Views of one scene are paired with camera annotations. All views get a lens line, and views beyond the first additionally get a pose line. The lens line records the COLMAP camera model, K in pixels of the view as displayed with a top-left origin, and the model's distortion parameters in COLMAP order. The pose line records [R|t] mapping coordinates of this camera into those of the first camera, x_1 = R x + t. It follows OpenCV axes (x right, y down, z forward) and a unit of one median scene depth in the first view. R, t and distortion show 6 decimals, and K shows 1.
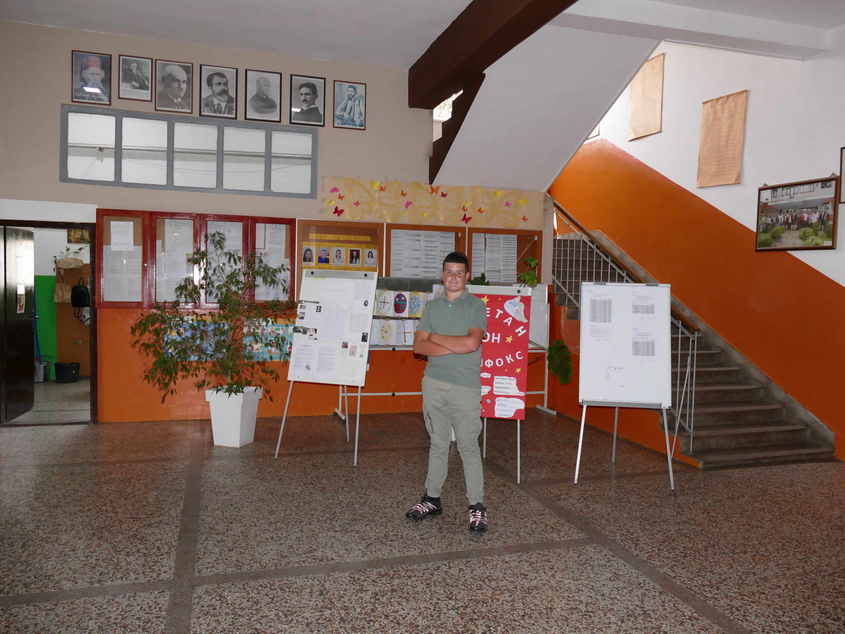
lens RADIAL K [[682.1, 0, 421.8], [0, 682.1, 313.6], [0, 0, 1]] dist [-0.025340, 0.012277]
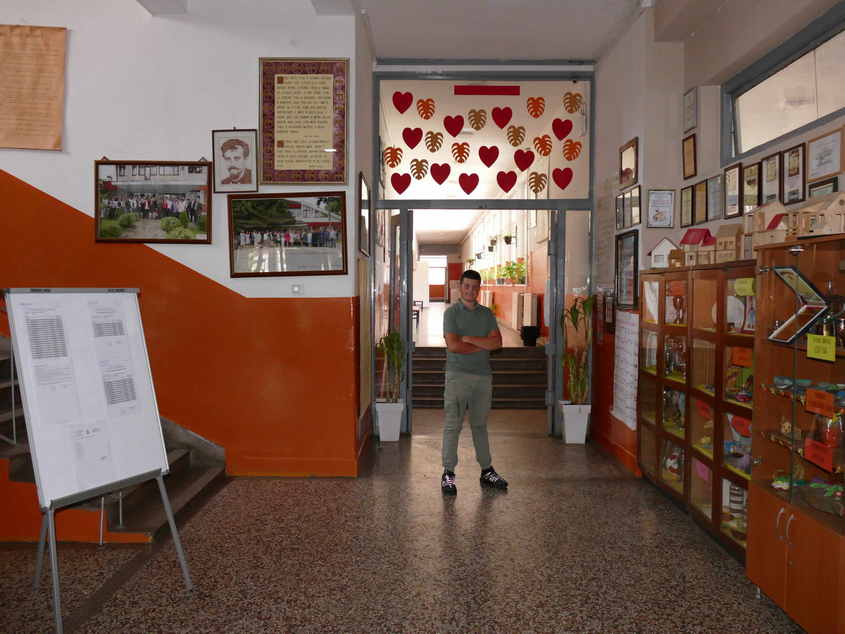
lens RADIAL K [[682.1, 0, 421.8], [0, 682.1, 313.6], [0, 0, 1]] dist [-0.025340, 0.012277]
pose [[0.297618, -0.058335, 0.952901, -0.156339], [0.049031, 0.997748, 0.045767, -0.029888], [-0.953425, 0.033101, 0.299808, 0.449201]]
